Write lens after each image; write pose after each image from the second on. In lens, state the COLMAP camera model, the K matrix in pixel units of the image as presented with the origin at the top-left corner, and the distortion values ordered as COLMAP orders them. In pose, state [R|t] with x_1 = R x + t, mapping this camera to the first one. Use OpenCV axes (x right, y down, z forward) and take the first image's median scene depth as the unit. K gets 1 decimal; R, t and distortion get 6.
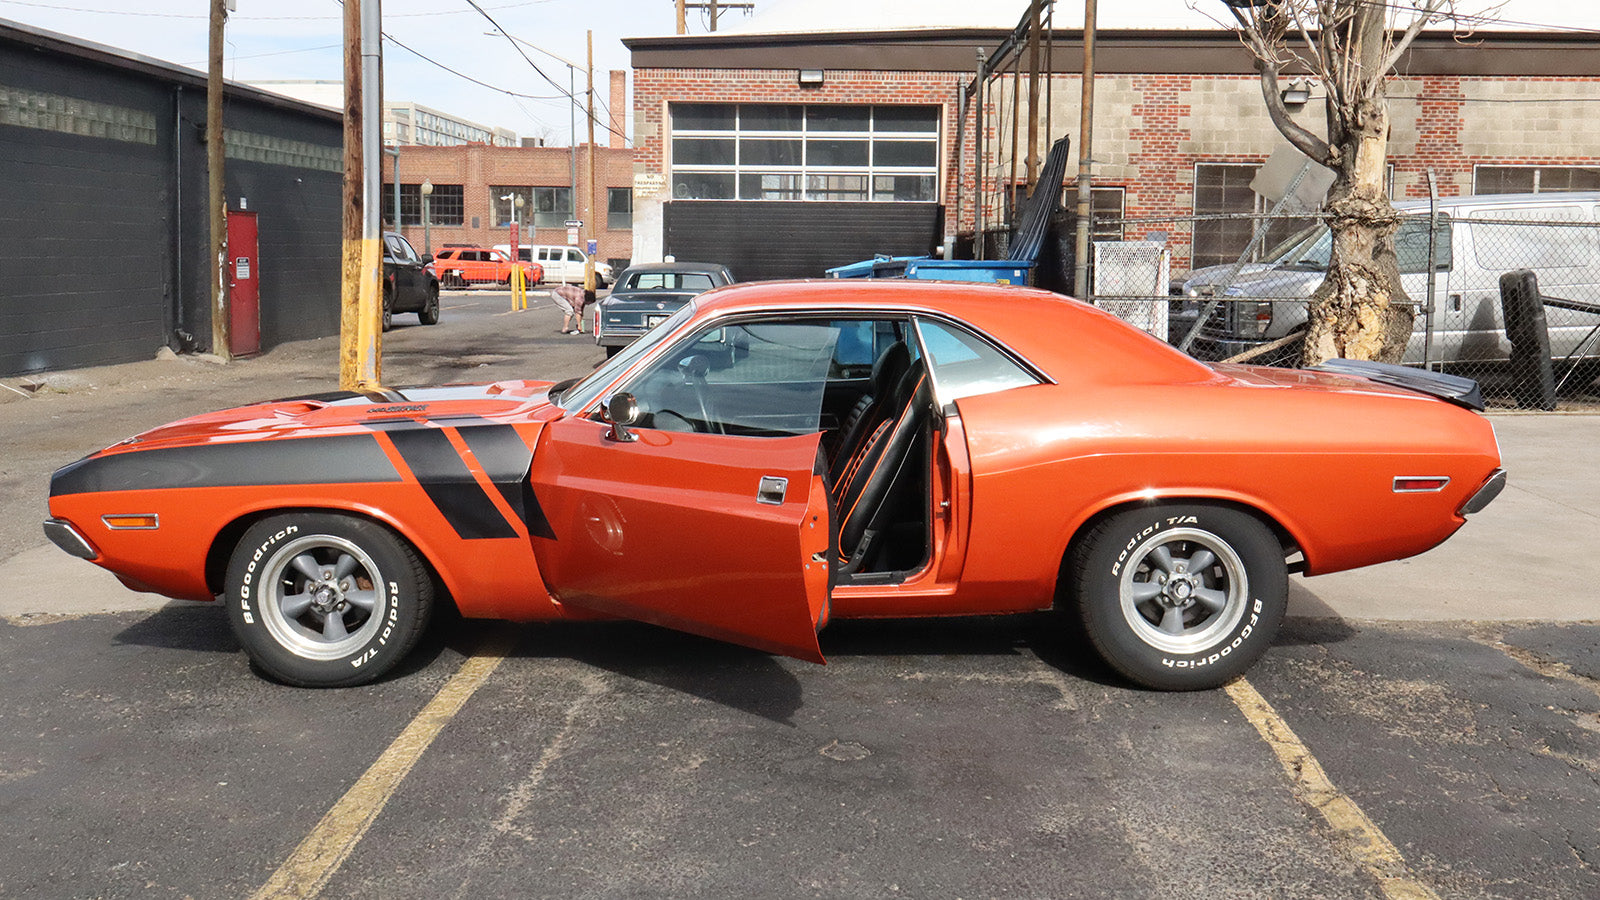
lens RADIAL K [[1583.6, 0, 800.0], [0, 1583.6, 450.0], [0, 0, 1]] dist [0.027244, -0.024967]
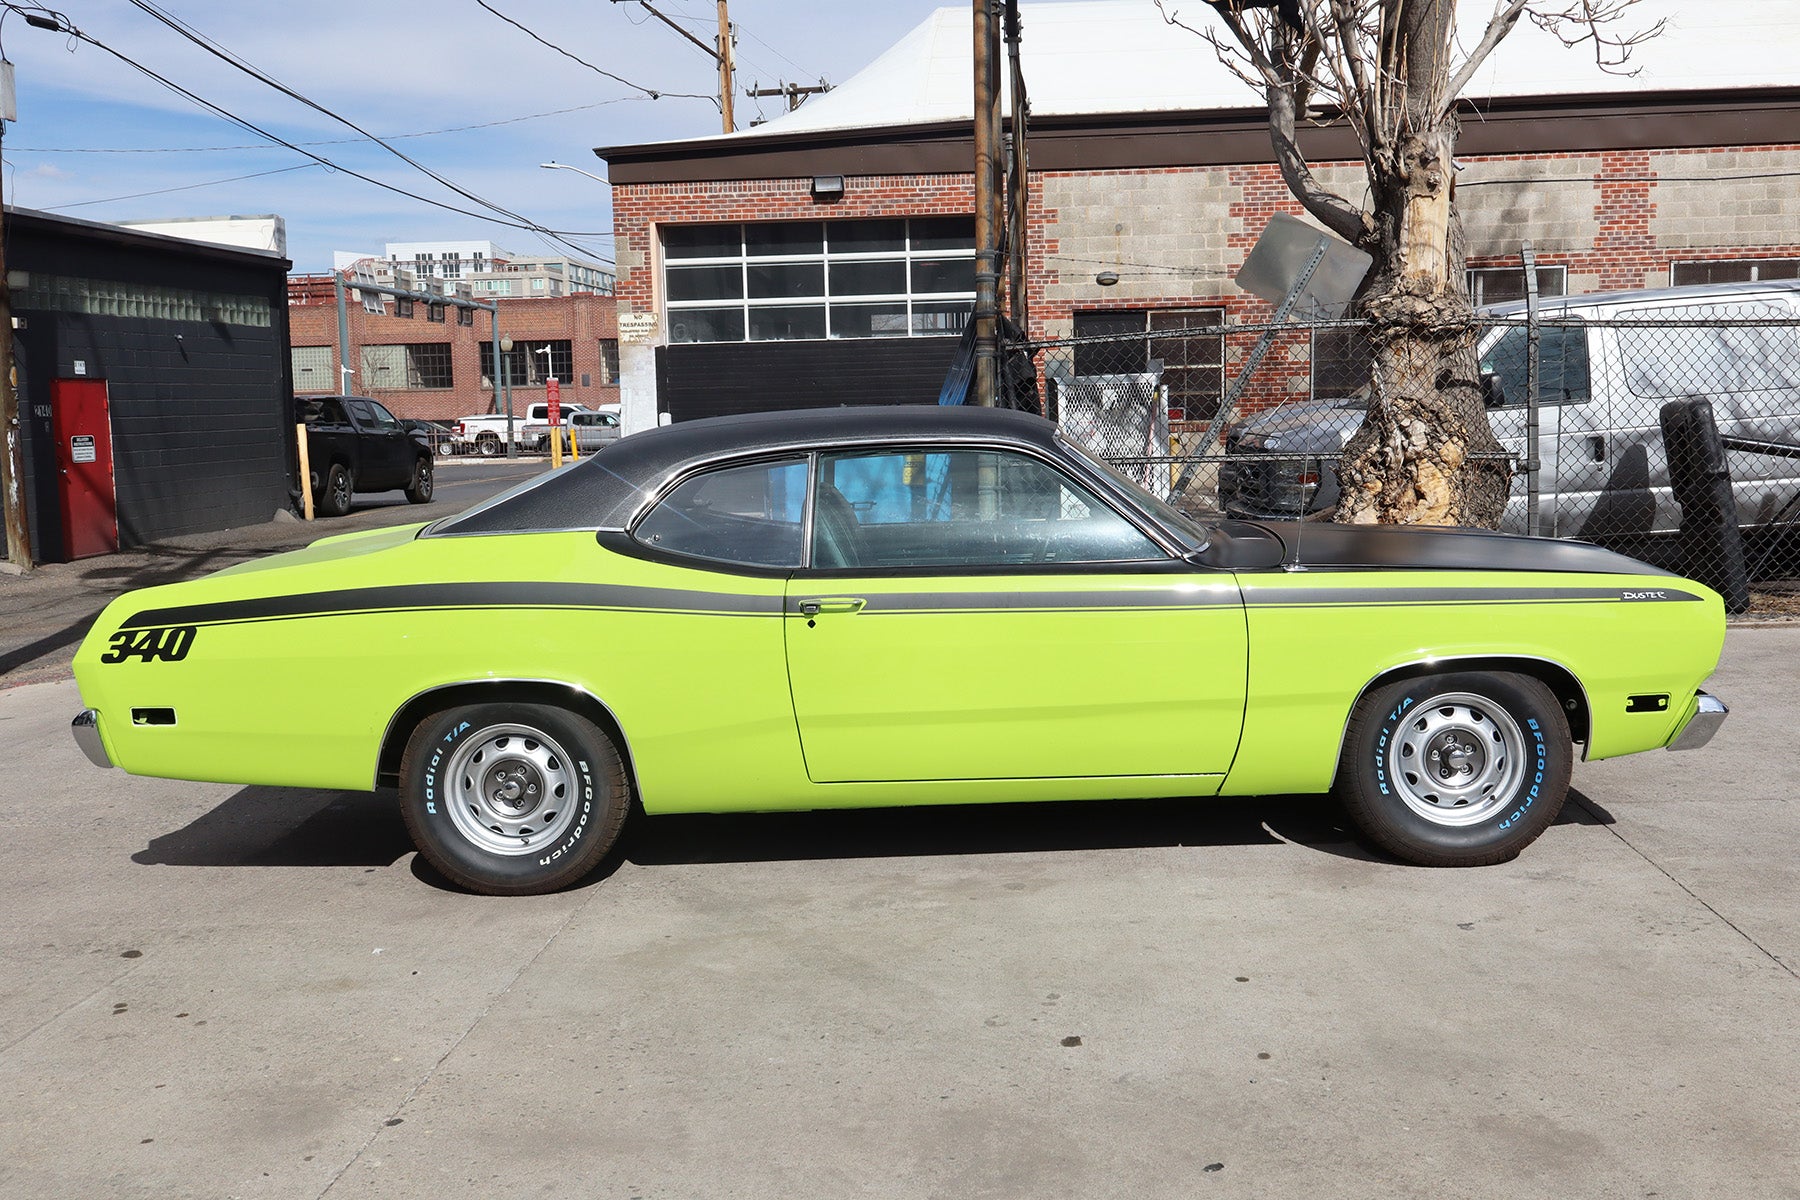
lens RADIAL K [[1684.4, 0, 890.3], [0, 1684.4, 606.3], [0, 0, 1]] dist [0.013358, 0.004733]
pose [[0.997915, -0.028779, -0.057772, 0.112070], [0.028630, 0.999584, -0.003401, -0.023429], [0.057845, 0.001740, 0.998324, 0.196899]]
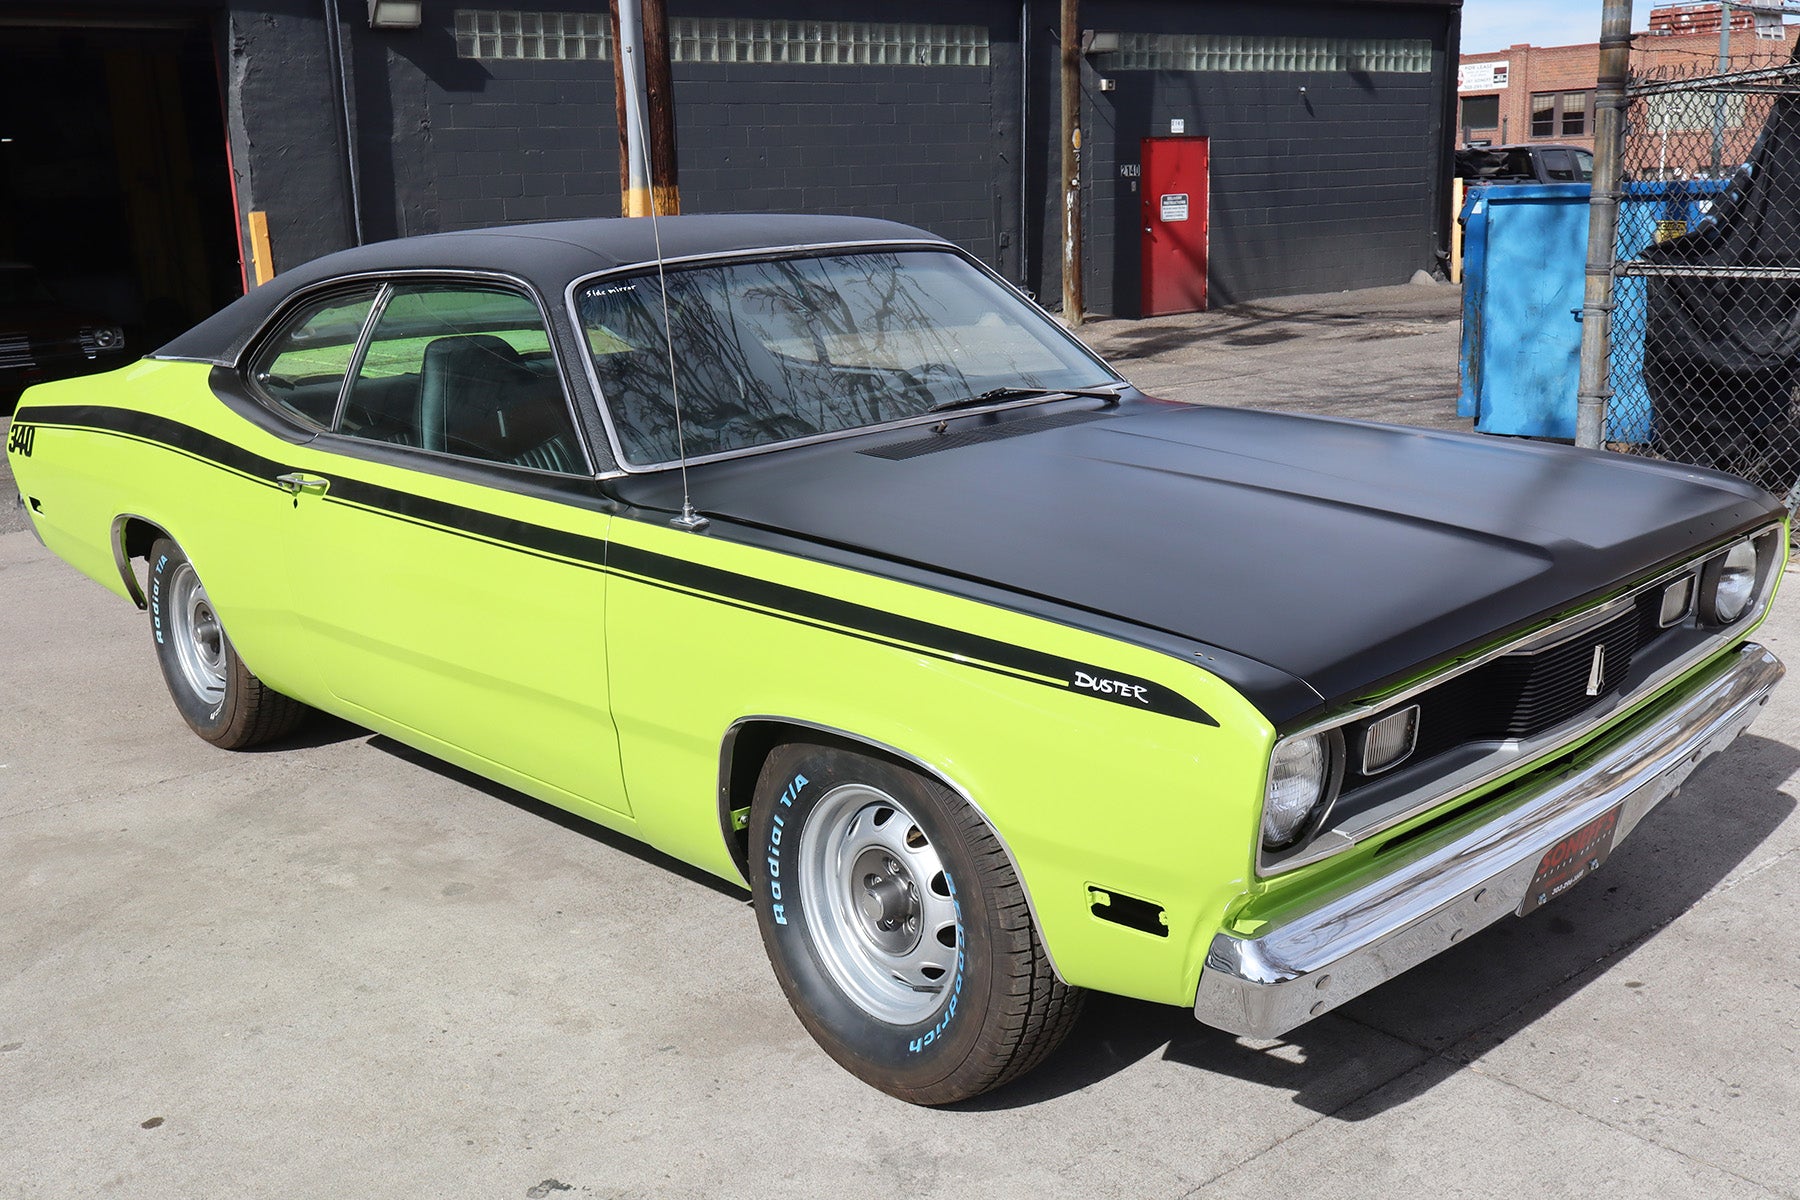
lens RADIAL K [[1684.4, 0, 890.3], [0, 1684.4, 606.3], [0, 0, 1]] dist [0.013358, 0.004733]
pose [[0.654848, 0.152511, -0.740212, 0.261312], [-0.055557, 0.986492, 0.154103, -0.042137], [0.753715, -0.059790, 0.654476, 0.345600]]
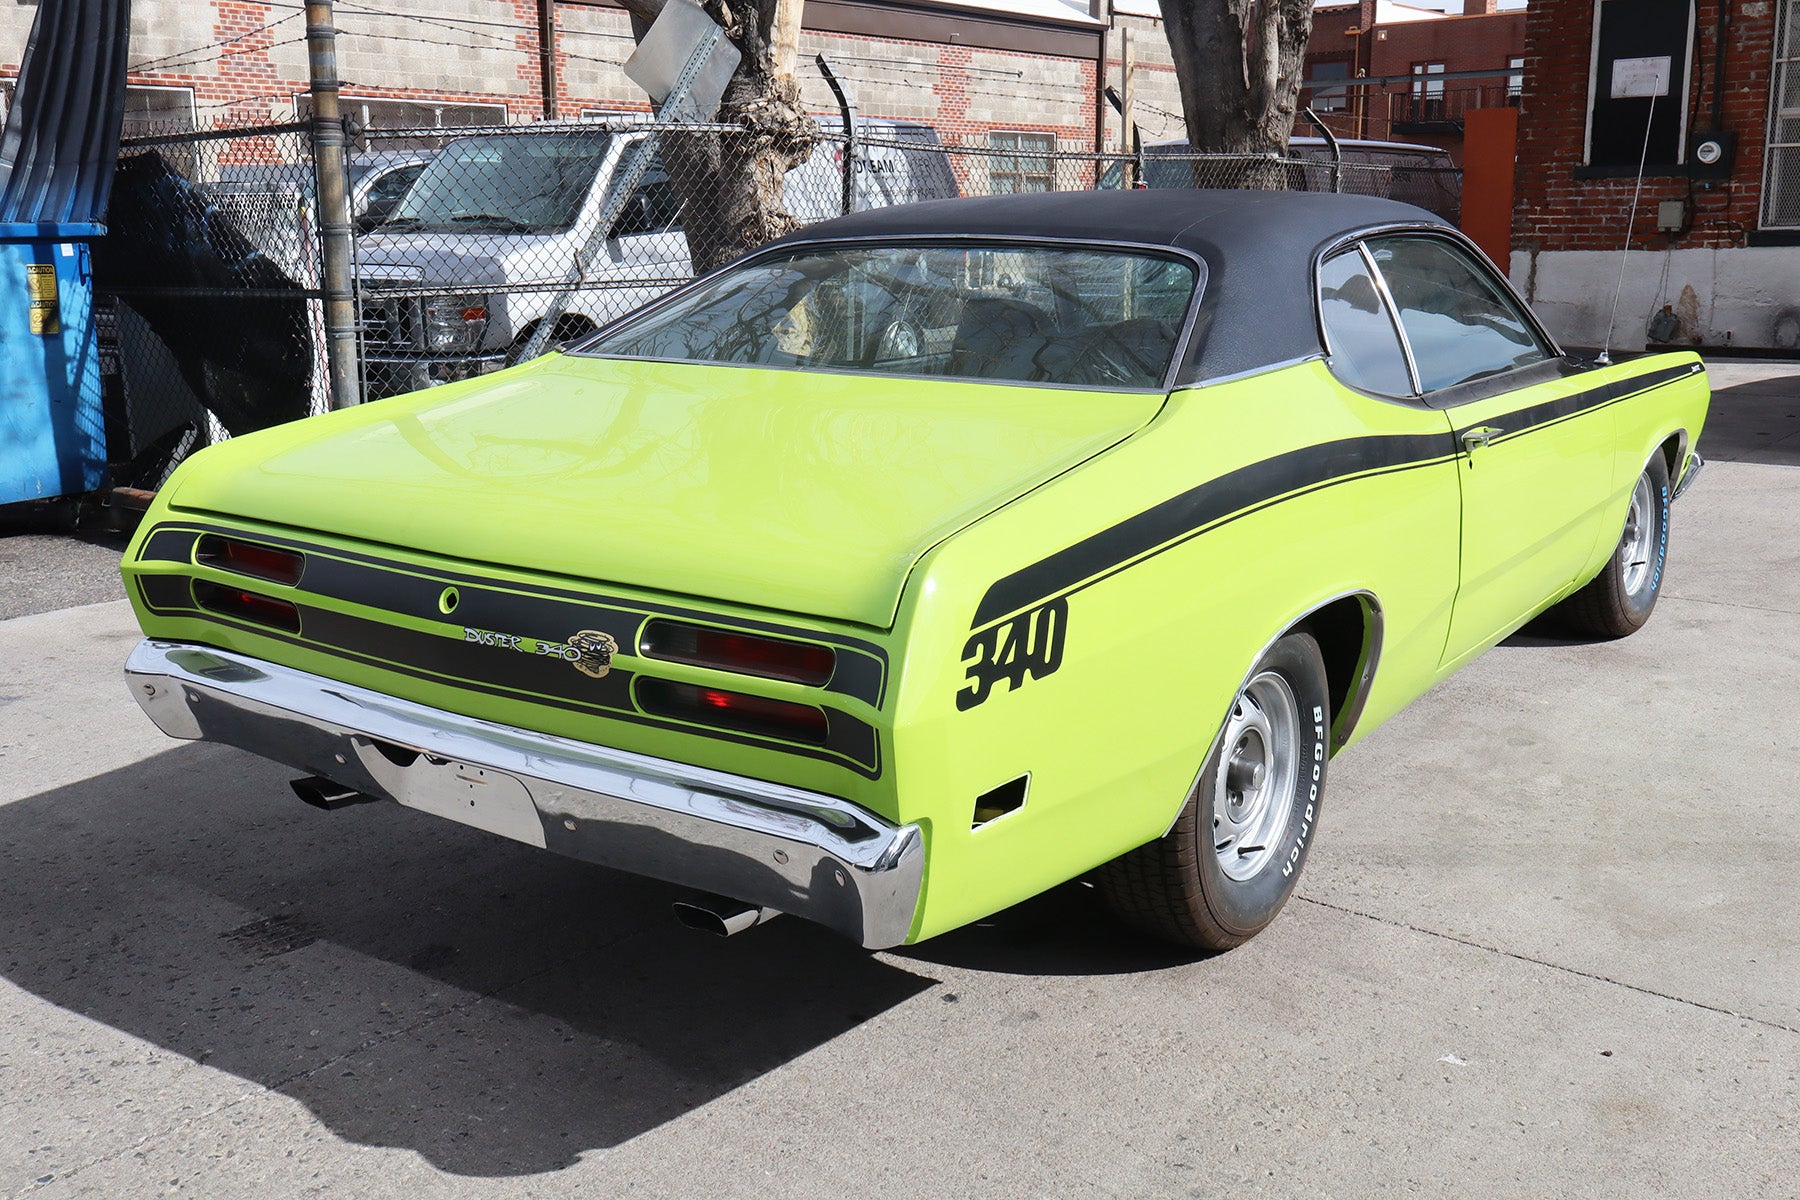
lens RADIAL K [[1684.4, 0, 890.3], [0, 1684.4, 606.3], [0, 0, 1]] dist [0.013358, 0.004733]
pose [[0.628776, -0.191856, 0.753546, -0.077387], [0.113820, 0.981354, 0.154883, -0.041173], [-0.769211, -0.011618, 0.638890, 0.351262]]
